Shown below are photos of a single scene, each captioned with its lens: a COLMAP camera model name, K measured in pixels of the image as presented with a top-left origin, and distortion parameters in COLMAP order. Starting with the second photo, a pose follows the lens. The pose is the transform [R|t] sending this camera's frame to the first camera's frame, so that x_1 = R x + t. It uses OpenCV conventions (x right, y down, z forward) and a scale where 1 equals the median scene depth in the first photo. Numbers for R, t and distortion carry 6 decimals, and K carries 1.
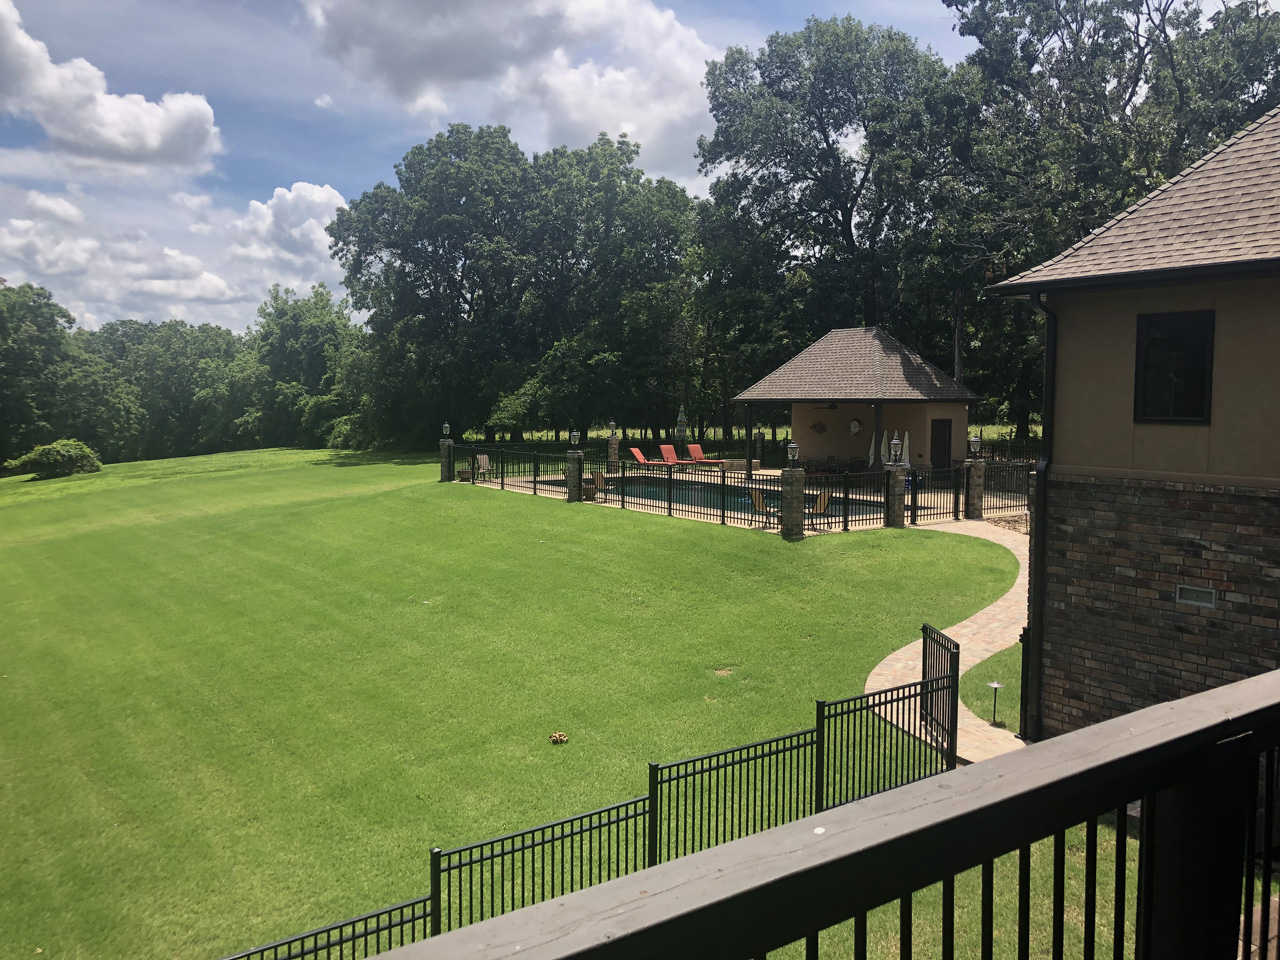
lens RADIAL K [[1042.7, 0, 639.7], [0, 1042.7, 478.0], [0, 0, 1]] dist [-0.002937, -0.005097]
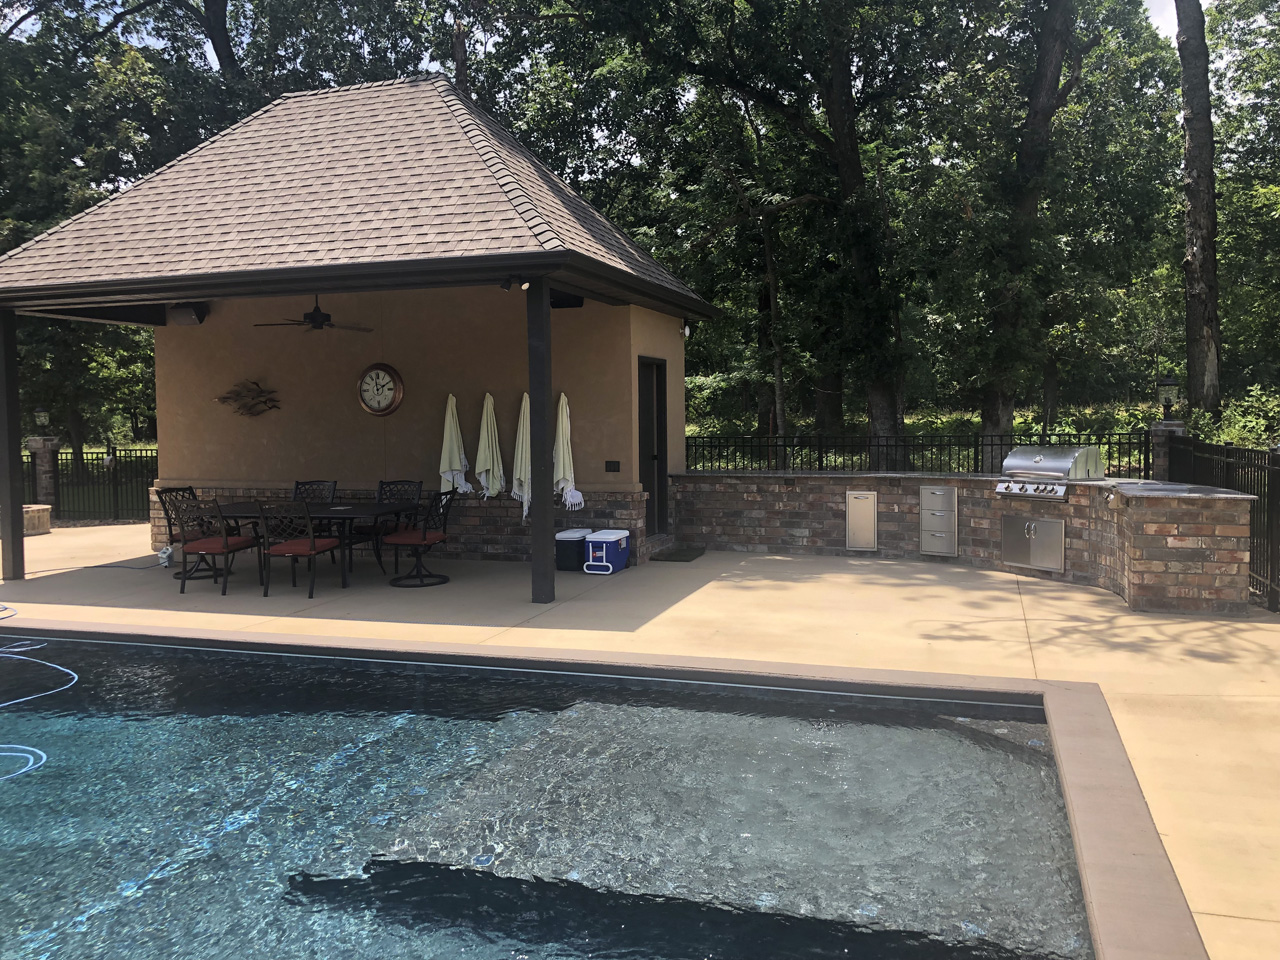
lens RADIAL K [[1042.7, 0, 634.5], [0, 1042.7, 478.0], [0, 0, 1]] dist [-0.002937, -0.005097]
pose [[0.805484, -0.045086, 0.590900, 0.076477], [0.060422, 0.998154, -0.006205, -0.014408], [-0.589529, 0.040701, 0.806721, 0.690232]]
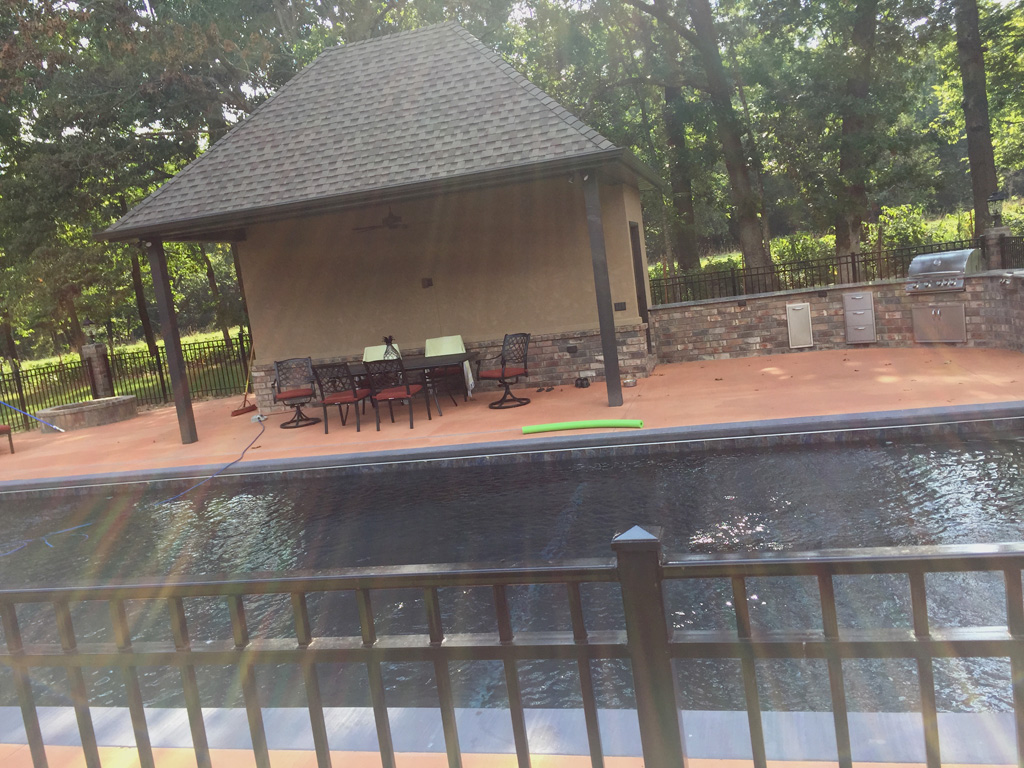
lens RADIAL K [[871.4, 0, 516.6], [0, 871.4, 382.9], [0, 0, 1]] dist [0.029378, -0.003275]
pose [[0.755961, -0.175161, 0.630747, -0.002761], [0.180145, 0.981999, 0.056798, -0.017599], [-0.629342, 0.070689, 0.773907, 0.701871]]
